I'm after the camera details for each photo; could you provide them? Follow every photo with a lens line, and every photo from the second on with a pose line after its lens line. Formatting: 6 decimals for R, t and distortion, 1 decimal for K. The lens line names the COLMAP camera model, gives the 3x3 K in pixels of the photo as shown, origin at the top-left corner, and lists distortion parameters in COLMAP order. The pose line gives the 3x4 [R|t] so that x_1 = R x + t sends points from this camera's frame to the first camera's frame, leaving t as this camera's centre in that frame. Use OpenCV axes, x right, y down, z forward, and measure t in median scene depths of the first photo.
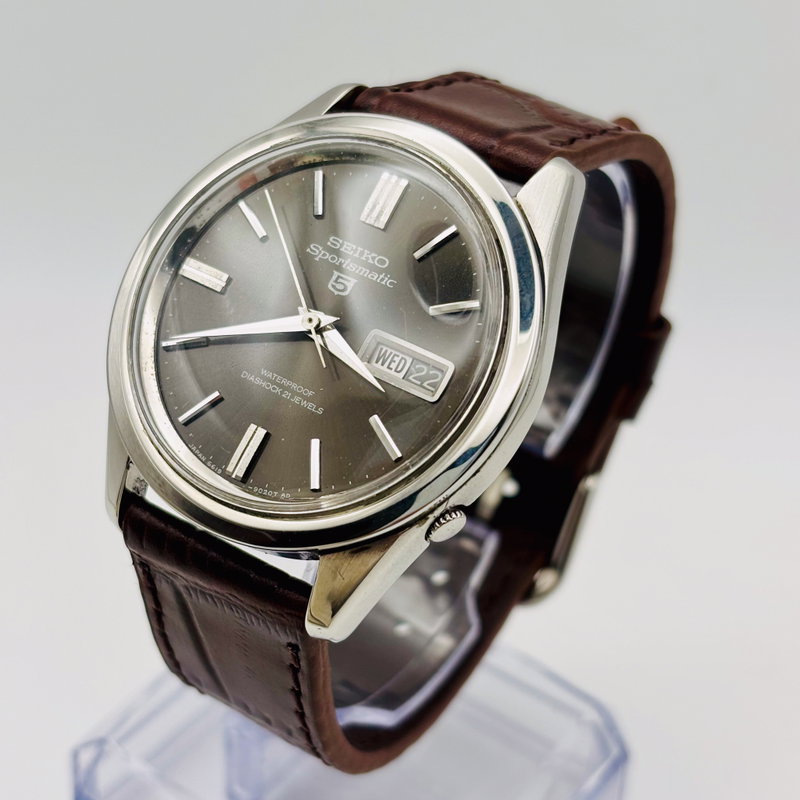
lens RADIAL K [[1545.2, 0, 399.1], [0, 1545.2, 413.1], [0, 0, 1]] dist [0.424446, 0.041499]
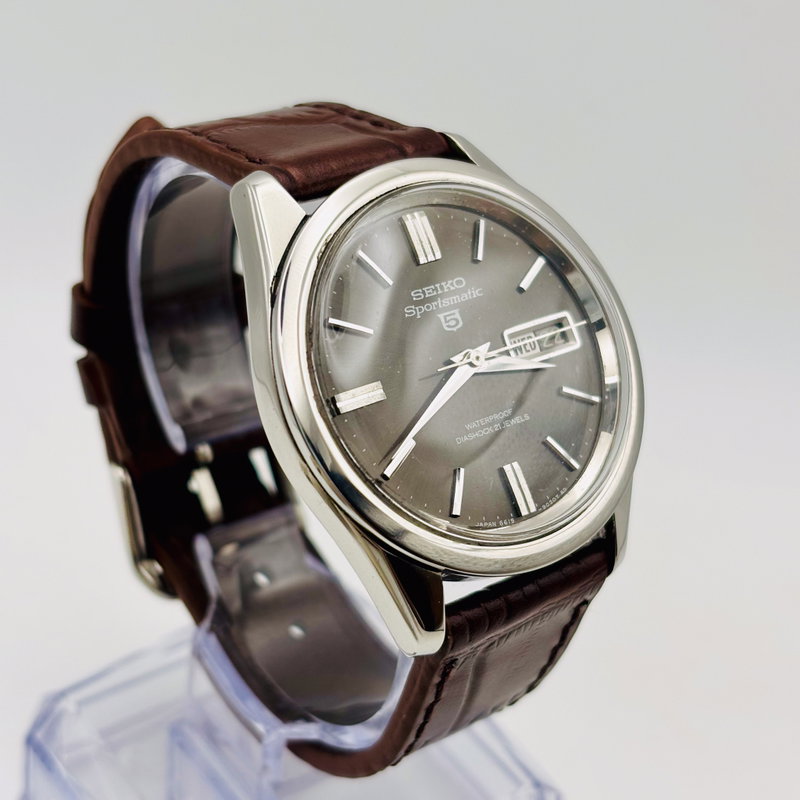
lens RADIAL K [[1545.2, 0, 399.1], [0, 1545.2, 413.1], [0, 0, 1]] dist [0.424446, 0.041499]
pose [[0.321586, -0.571032, 0.755318, -0.898757], [0.471848, 0.788236, 0.395023, -0.475256], [-0.820939, 0.229362, 0.522926, 0.490216]]
